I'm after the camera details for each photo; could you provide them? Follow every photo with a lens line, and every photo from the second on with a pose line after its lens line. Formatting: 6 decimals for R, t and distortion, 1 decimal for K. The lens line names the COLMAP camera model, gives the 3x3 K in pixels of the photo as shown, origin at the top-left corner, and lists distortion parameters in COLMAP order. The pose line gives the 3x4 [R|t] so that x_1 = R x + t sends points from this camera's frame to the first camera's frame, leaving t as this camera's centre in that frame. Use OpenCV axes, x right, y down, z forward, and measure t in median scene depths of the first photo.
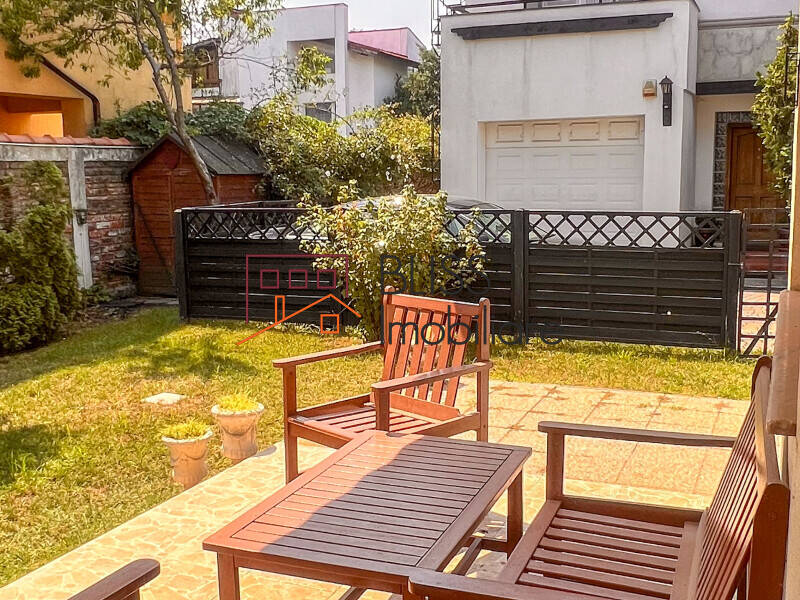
lens RADIAL K [[905.9, 0, 395.7], [0, 905.9, 299.6], [0, 0, 1]] dist [-0.049658, 0.000000]
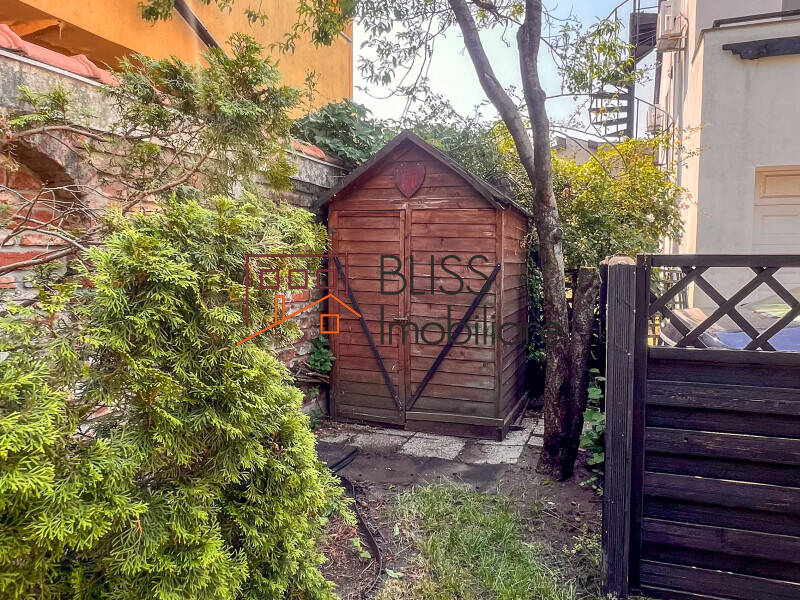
lens RADIAL K [[579.1, 0, 399.8], [0, 579.1, 304.9], [0, 0, 1]] dist [-0.035941, 0.015256]
pose [[0.999414, 0.017699, 0.029285, -0.255755], [-0.015708, 0.997637, -0.066885, -0.054410], [-0.030400, 0.066386, 0.997331, 0.636550]]
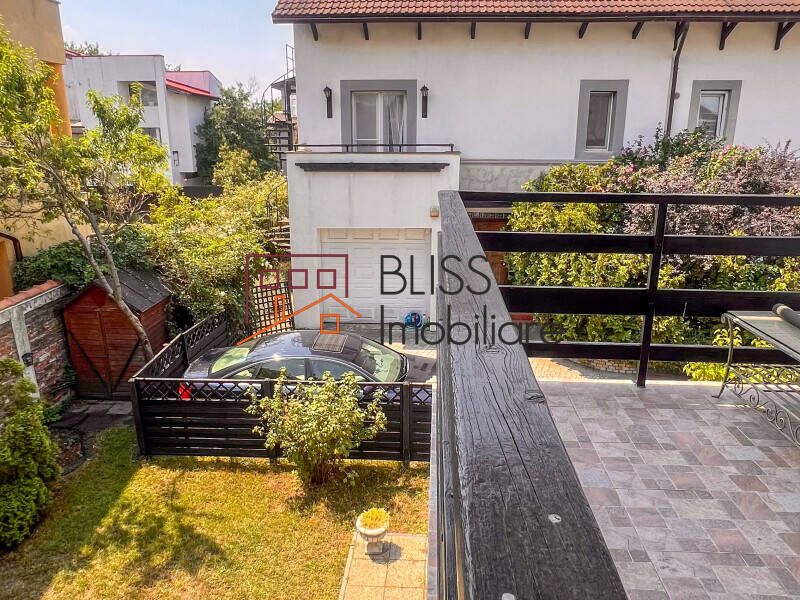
lens RADIAL K [[579.1, 0, 400.7], [0, 579.1, 298.3], [0, 0, 1]] dist [-0.035941, 0.015256]
pose [[0.940260, -0.080401, 0.330828, -0.113054], [0.036034, 0.989759, 0.138127, -0.246092], [-0.338545, -0.117955, 0.933528, 0.100965]]
